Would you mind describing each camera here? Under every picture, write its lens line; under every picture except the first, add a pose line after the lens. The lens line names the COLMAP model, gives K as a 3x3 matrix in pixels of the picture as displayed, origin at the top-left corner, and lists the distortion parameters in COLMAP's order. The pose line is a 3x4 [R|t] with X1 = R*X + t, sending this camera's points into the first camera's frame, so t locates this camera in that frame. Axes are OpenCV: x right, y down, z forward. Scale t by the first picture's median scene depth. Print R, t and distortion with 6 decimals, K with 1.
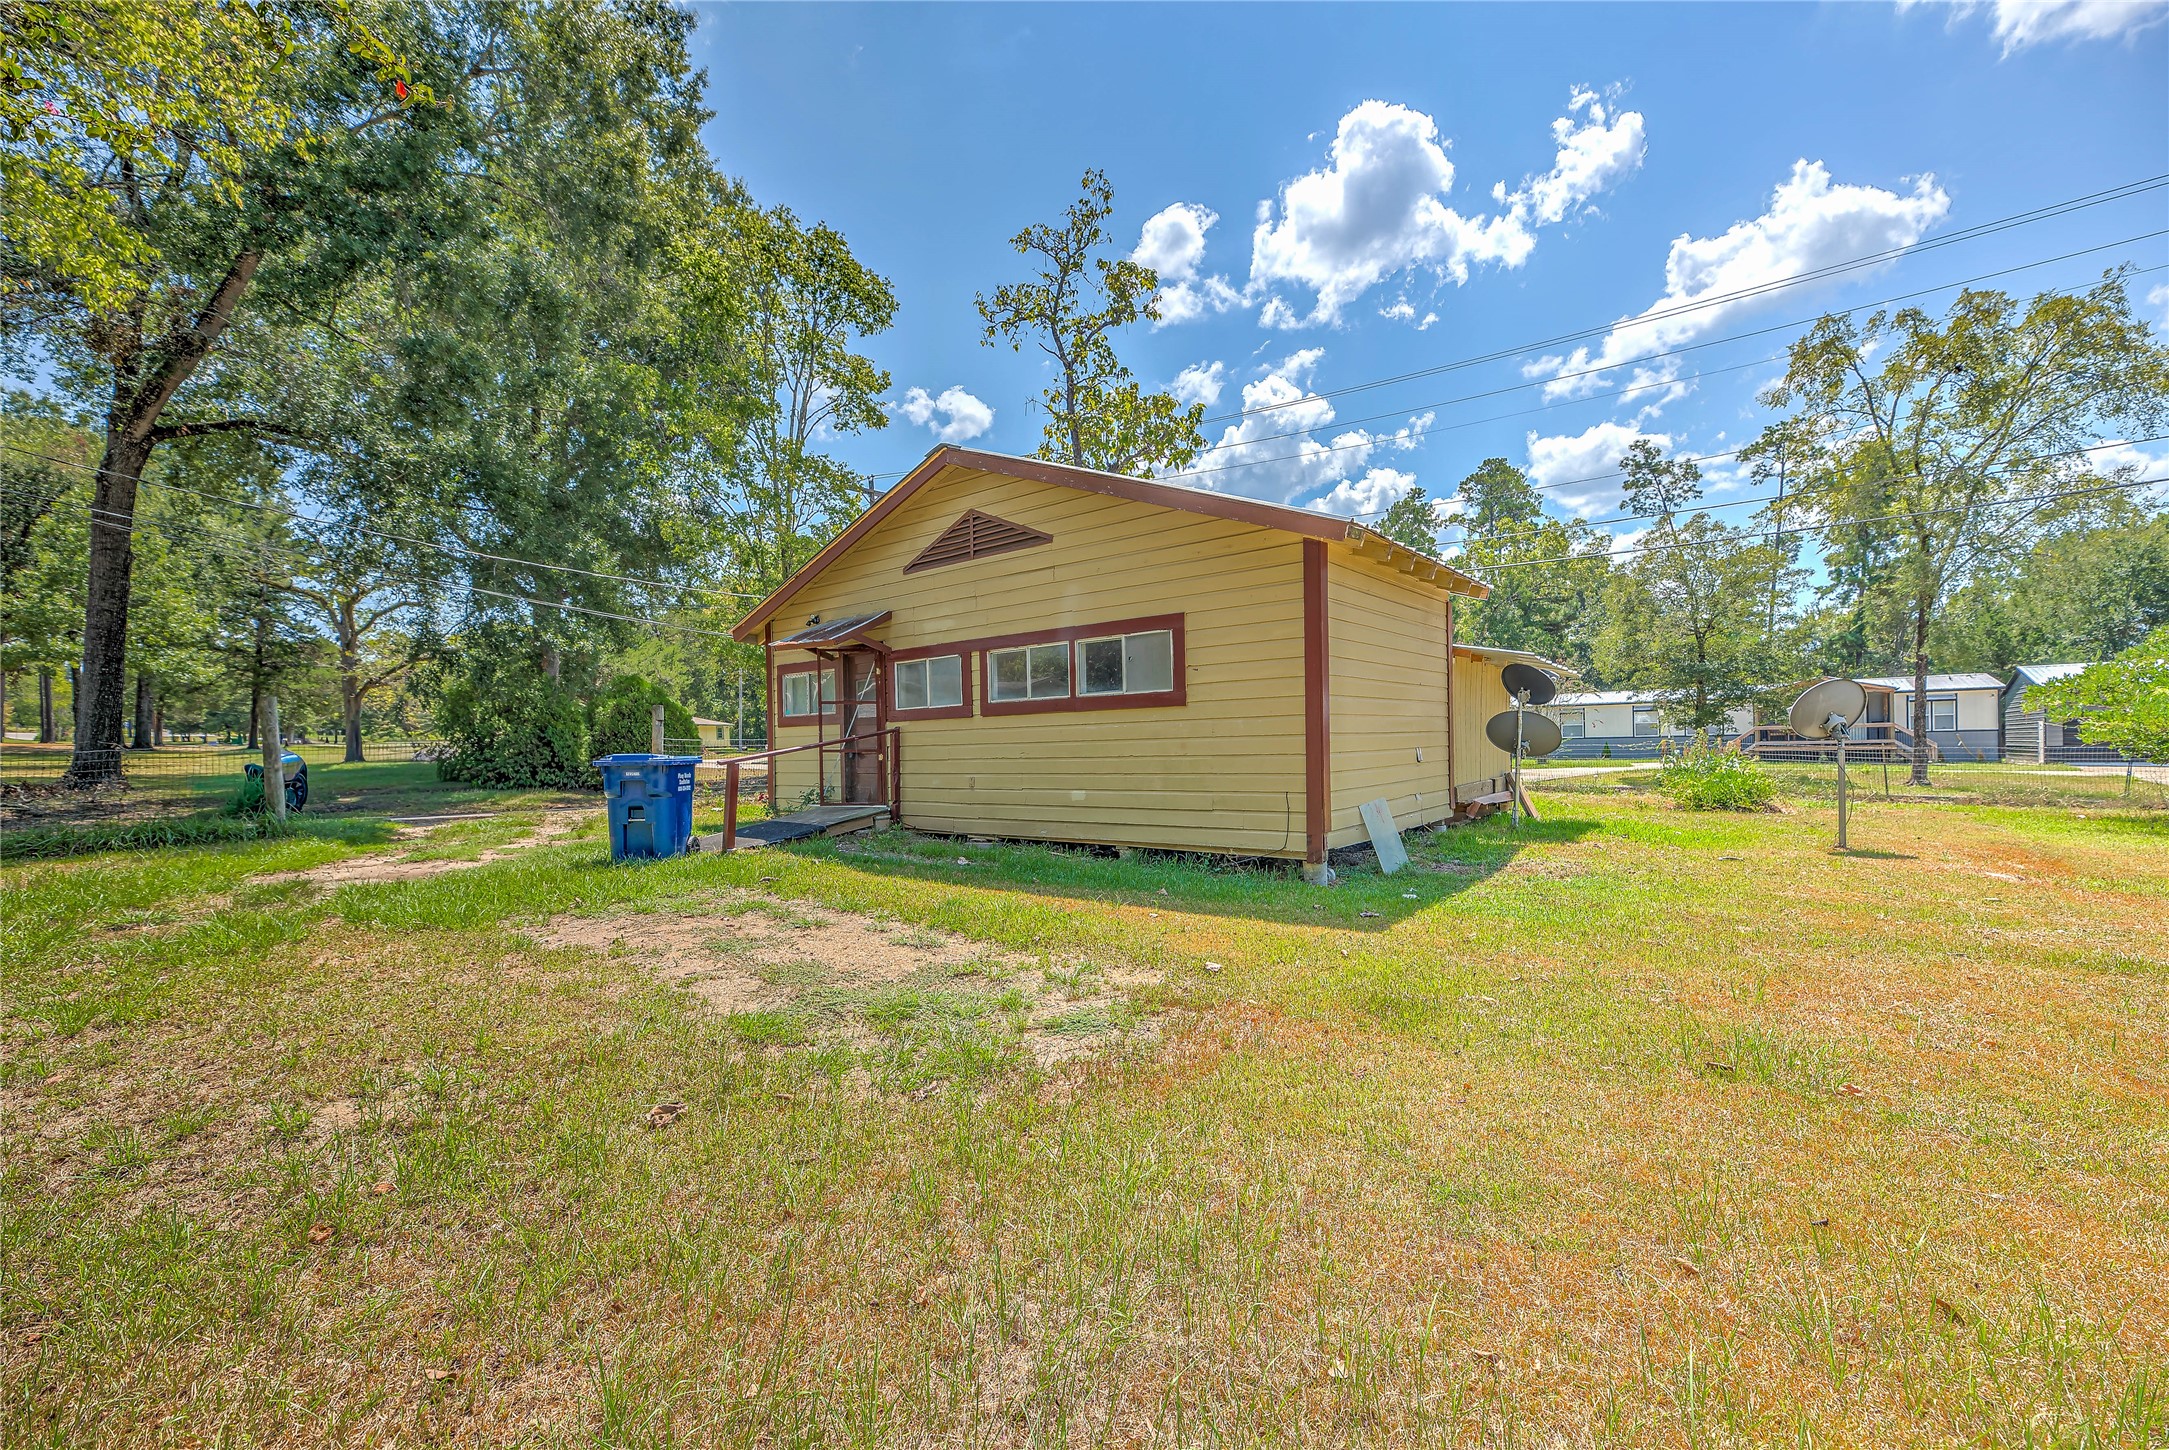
lens RADIAL K [[876.1, 0, 1118.7], [0, 876.1, 753.2], [0, 0, 1]] dist [0.008673, -0.000448]
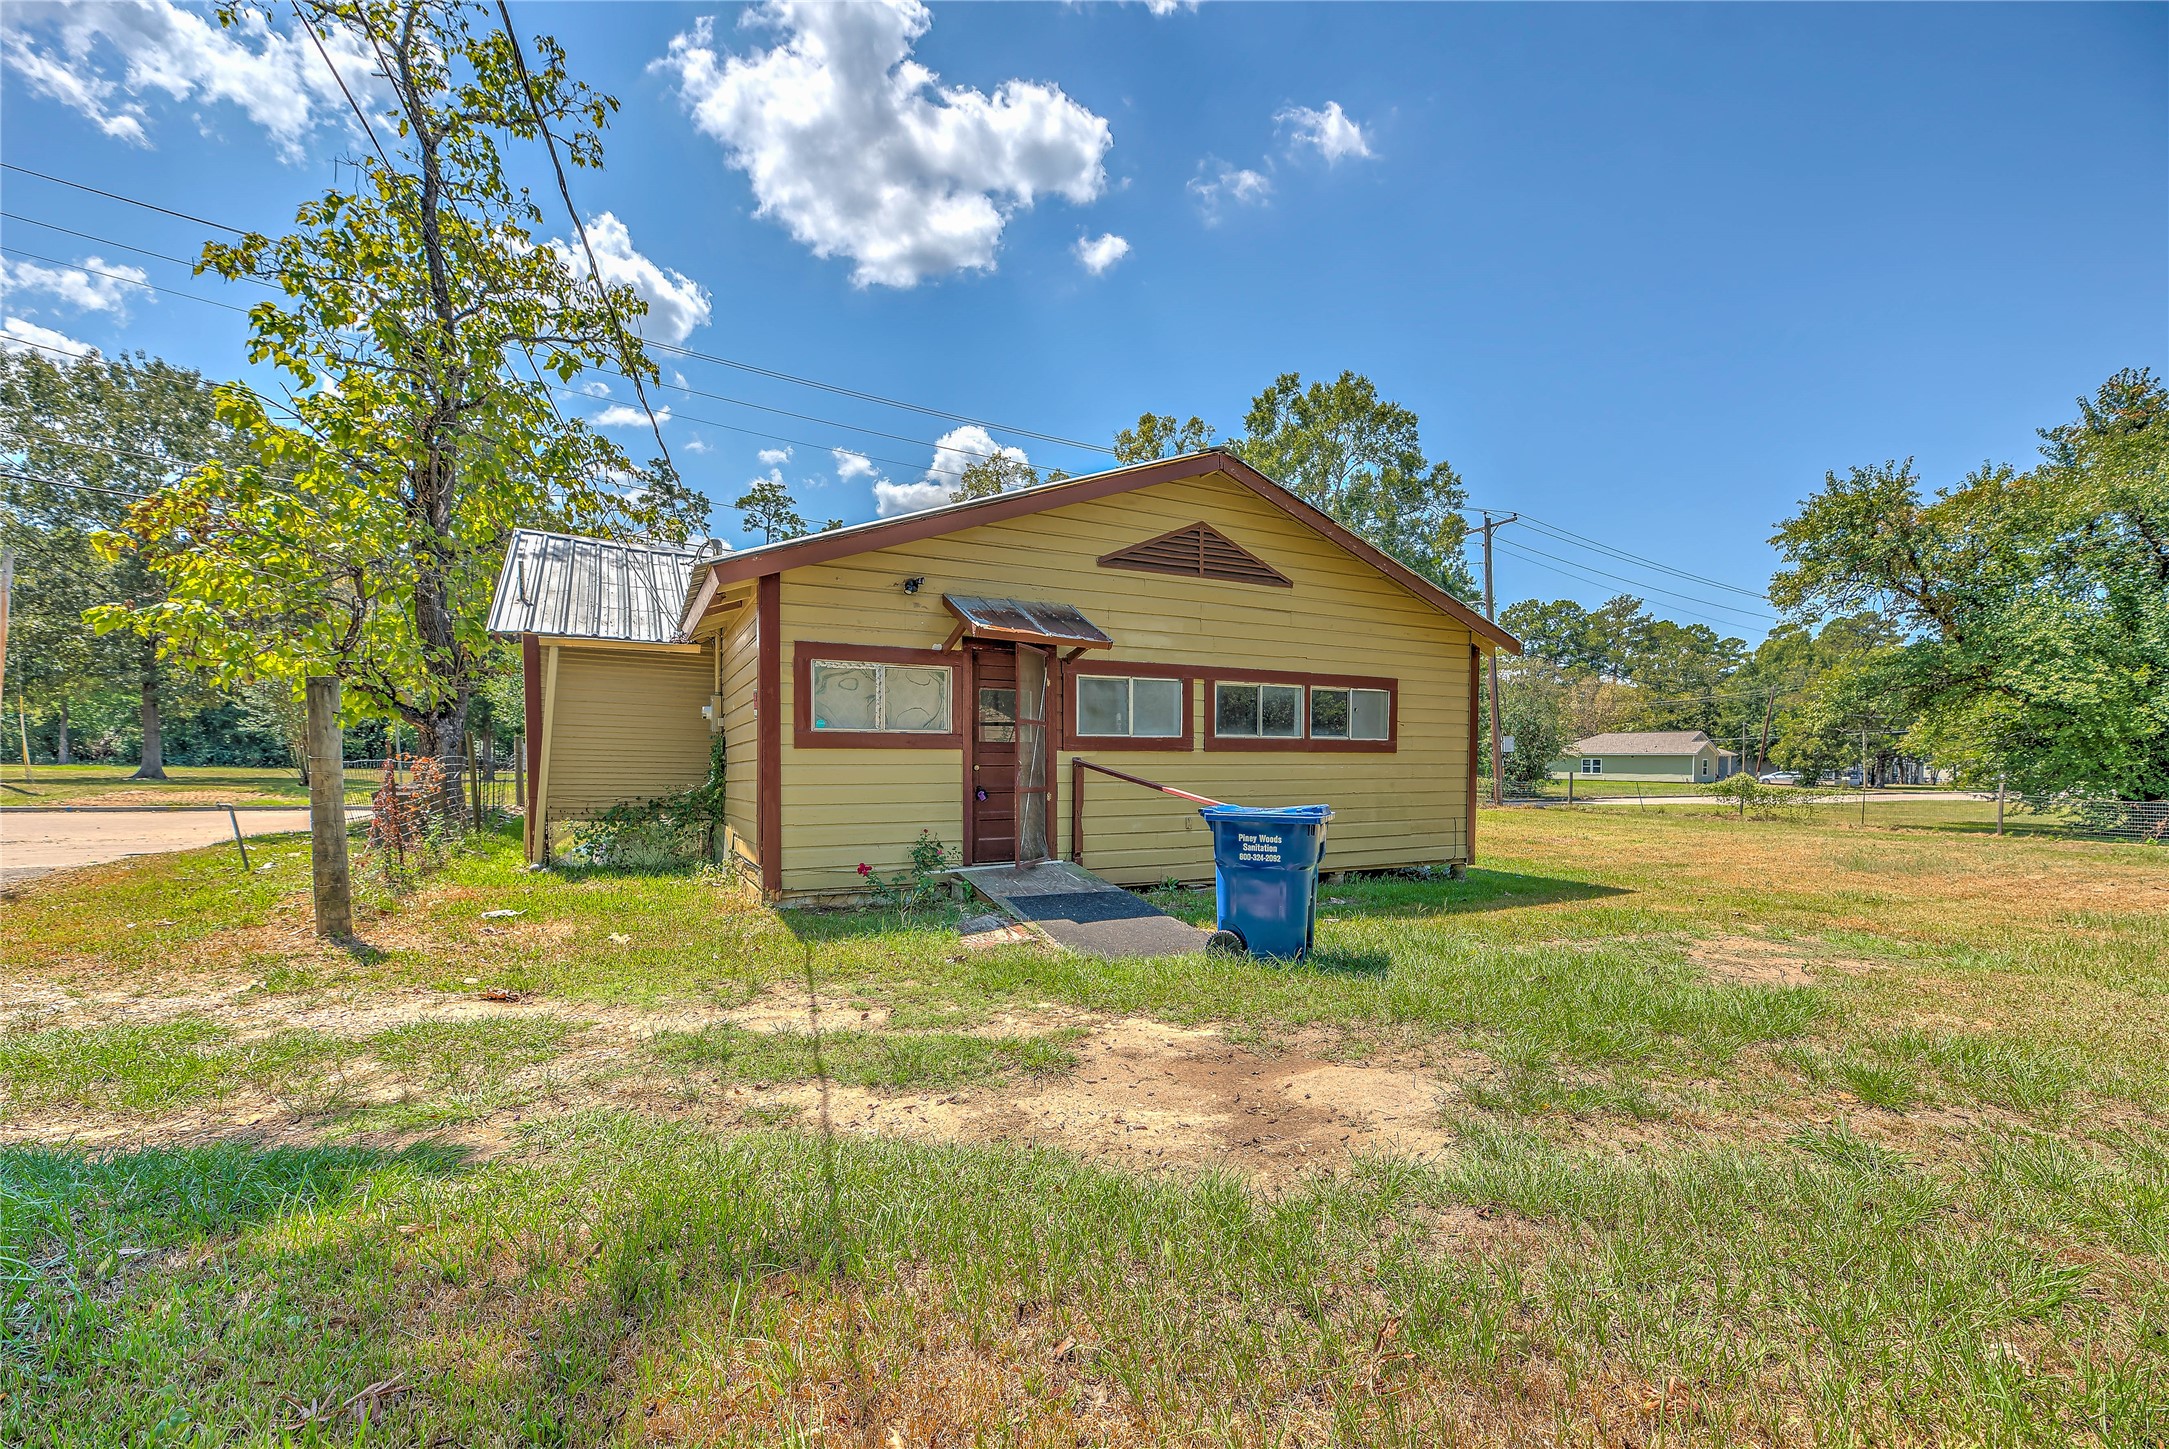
lens RADIAL K [[901.7, 0, 1110.9], [0, 901.7, 778.5], [0, 0, 1]] dist [0.014695, -0.000089]
pose [[0.396282, -0.004763, 0.918117, -0.433240], [-0.009905, 0.999906, 0.009462, -0.008648], [-0.918076, -0.012844, 0.396197, 0.291359]]
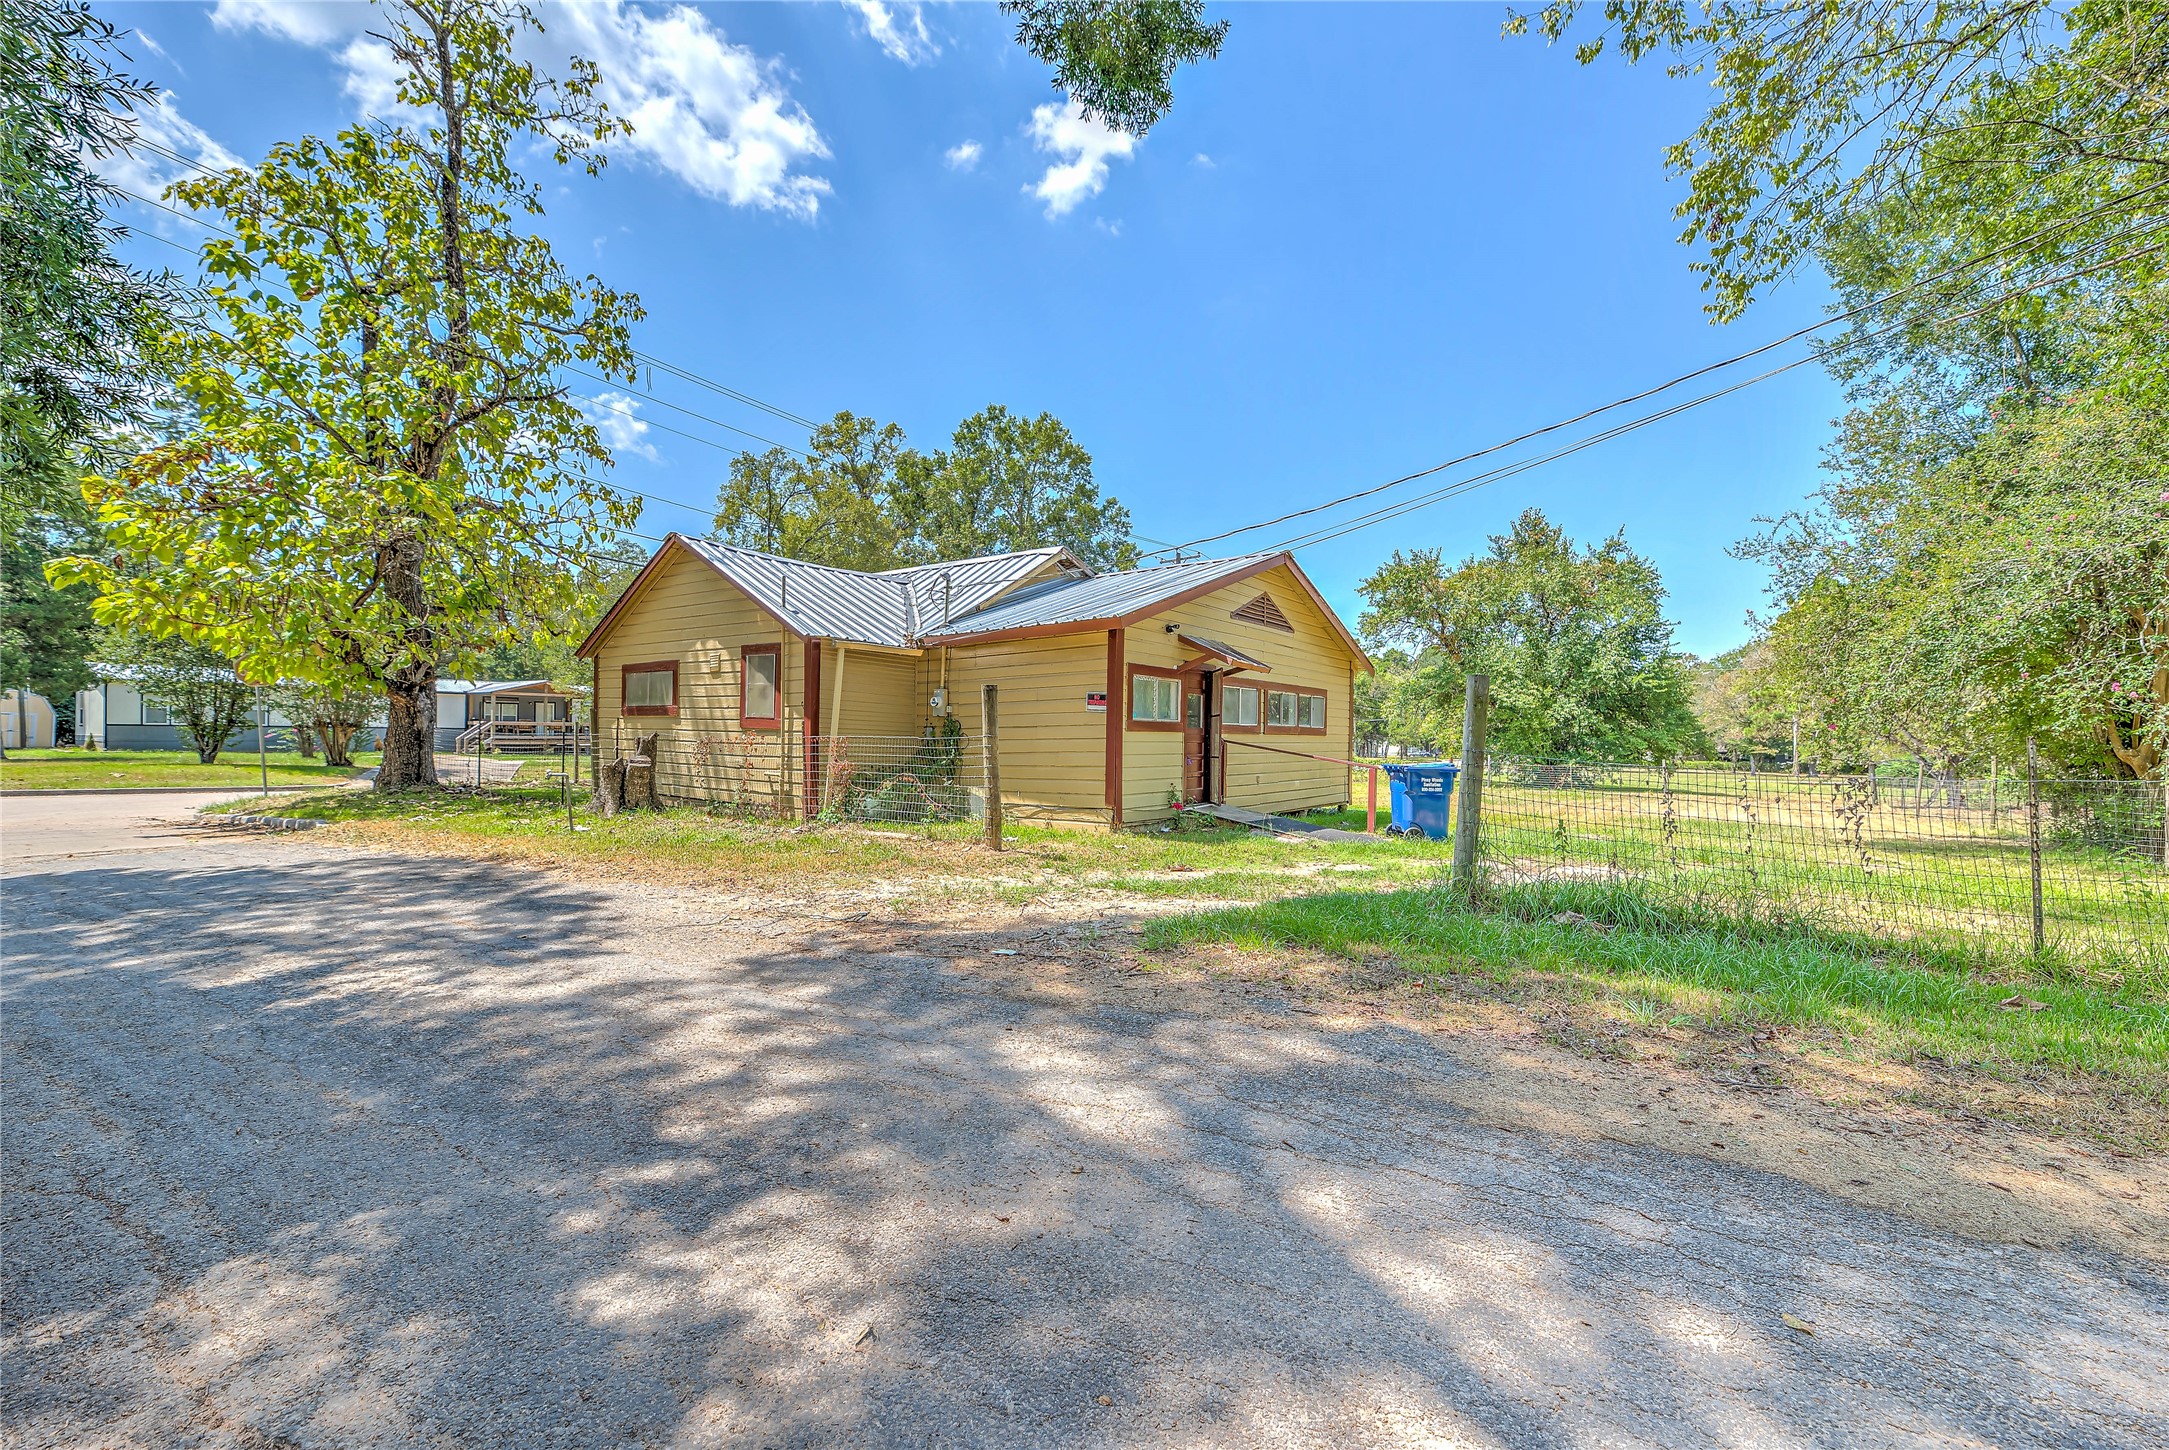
lens RADIAL K [[858.5, 0, 1089.7], [0, 858.5, 738.1], [0, 0, 1]] dist [0.024372, -0.004567]
pose [[-0.021467, 0.014079, 0.999670, -0.646385], [-0.010873, 0.999838, -0.014315, -0.004575], [-0.999710, -0.011177, -0.021311, 0.537850]]
